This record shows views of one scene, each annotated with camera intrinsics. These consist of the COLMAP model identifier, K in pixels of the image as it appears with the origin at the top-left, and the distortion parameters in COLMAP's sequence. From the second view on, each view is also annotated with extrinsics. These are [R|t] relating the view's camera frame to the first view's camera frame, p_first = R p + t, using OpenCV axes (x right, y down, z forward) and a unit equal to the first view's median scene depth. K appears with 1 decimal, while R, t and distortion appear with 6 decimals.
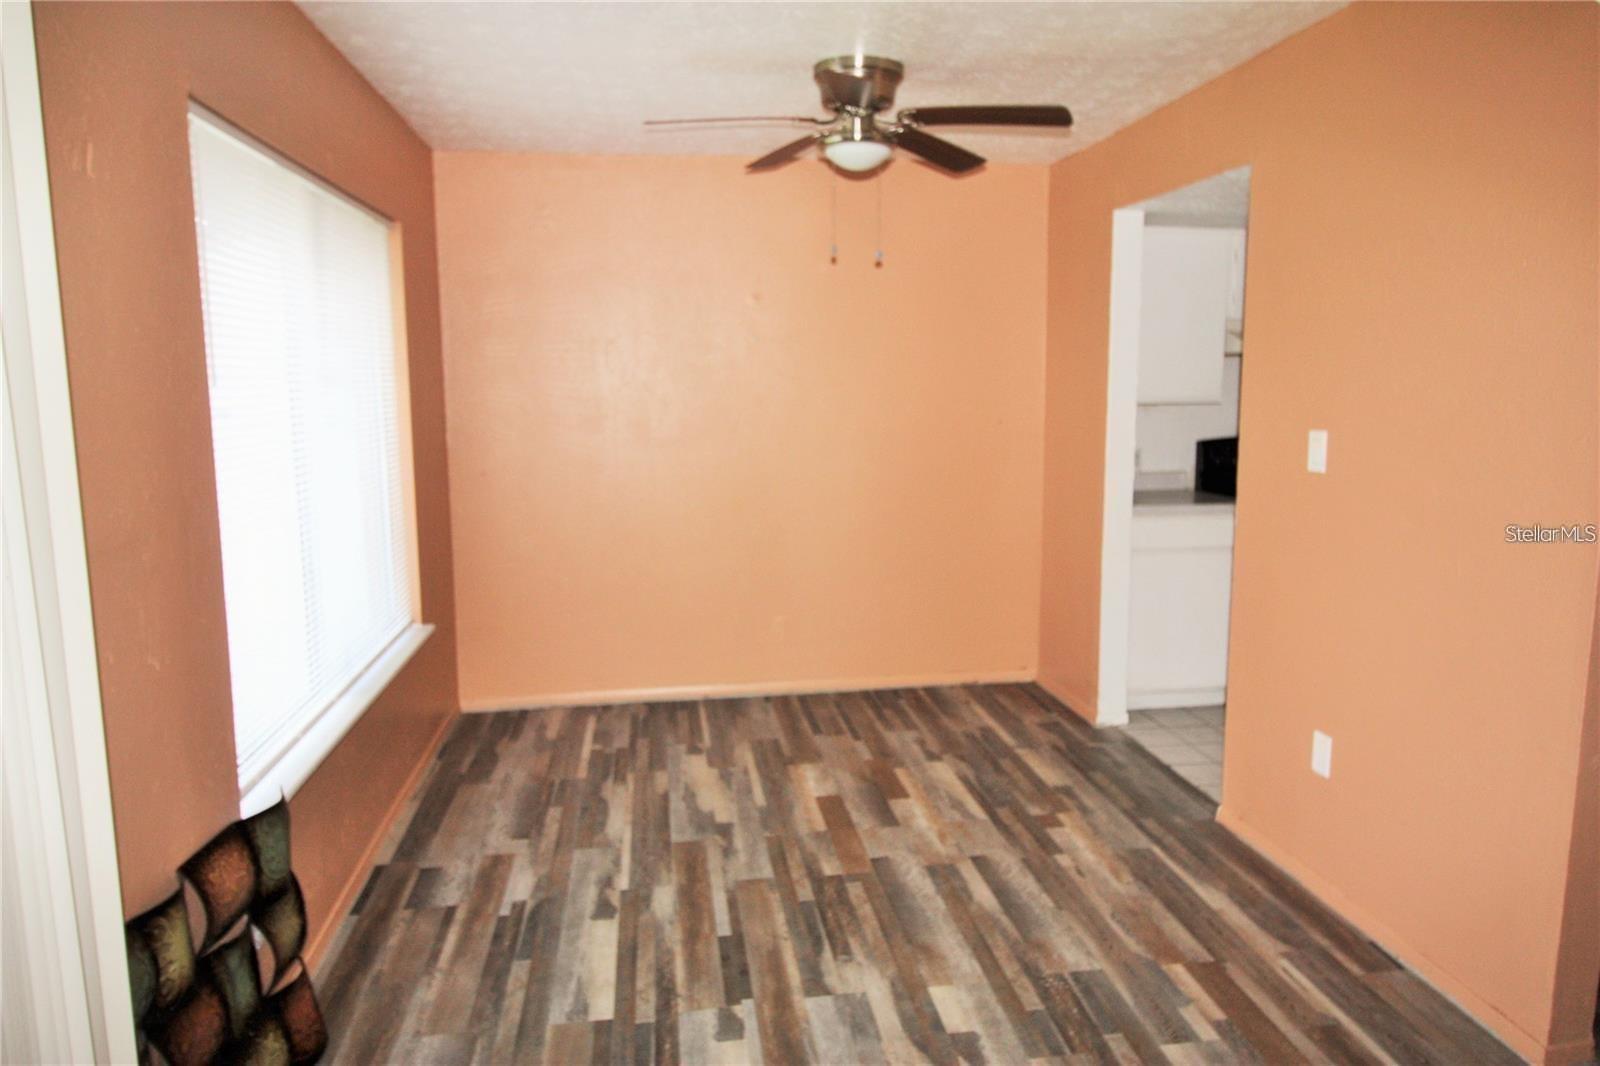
lens RADIAL K [[1062.2, 0, 809.7], [0, 1062.2, 529.4], [0, 0, 1]] dist [0.014766, -0.003605]
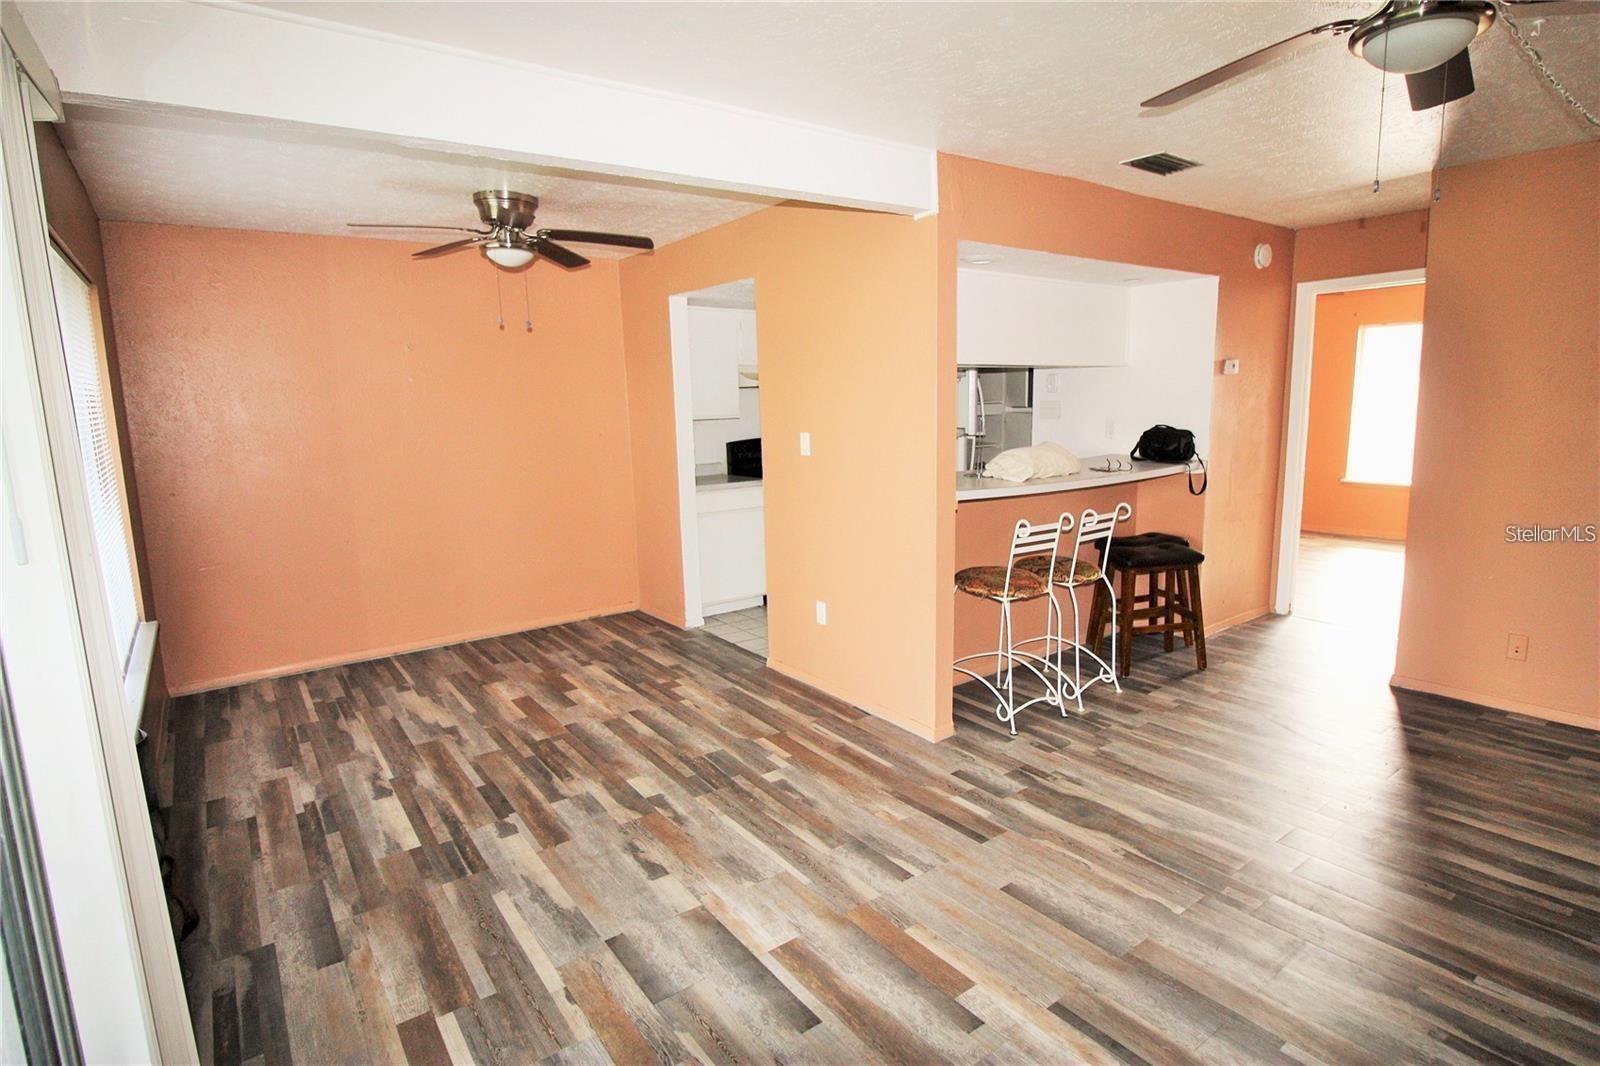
lens RADIAL K [[818.0, 0, 799.5], [0, 818.0, 534.1], [0, 0, 1]] dist [0.004274, -0.007151]
pose [[0.890717, -0.091278, 0.445299, -0.137967], [0.082566, 0.995823, 0.038971, 0.019221], [-0.446996, 0.002054, 0.894534, -0.193315]]
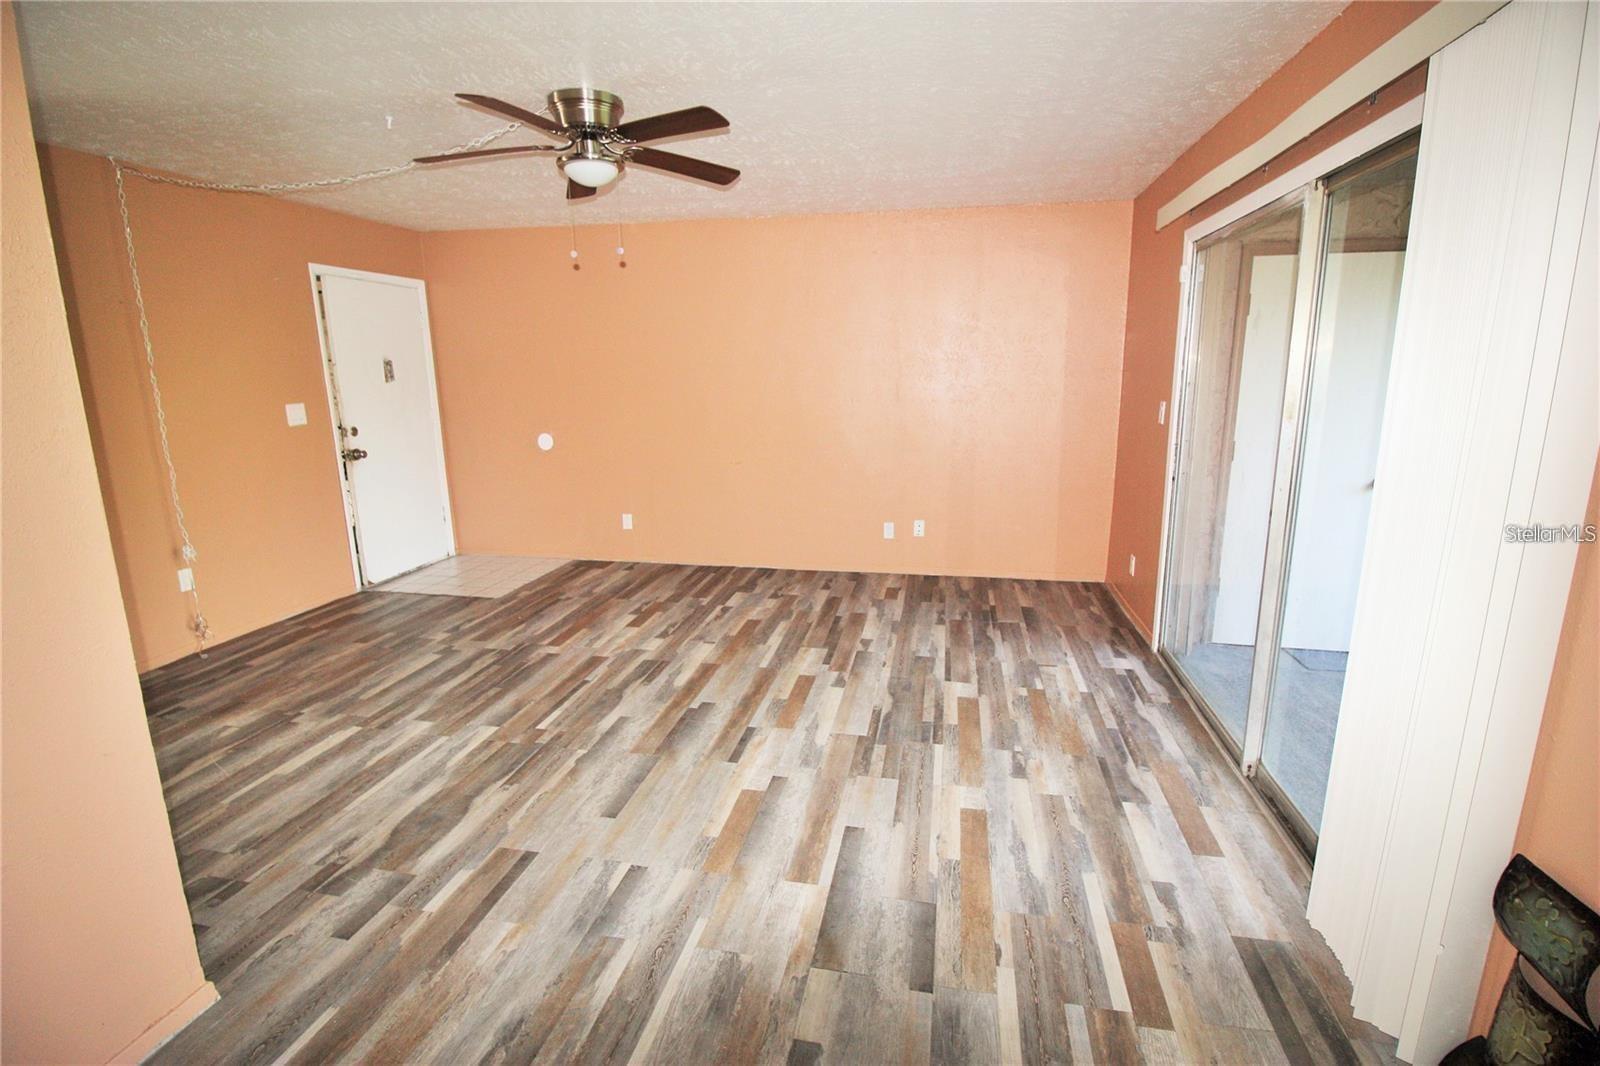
lens RADIAL K [[756.8, 0, 803.2], [0, 756.8, 529.3], [0, 0, 1]] dist [-0.012221, -0.000564]
pose [[-0.939626, -0.058630, 0.337142, -0.078750], [0.058677, 0.943018, 0.327527, -0.128788], [-0.337134, 0.327536, -0.882644, 0.980328]]
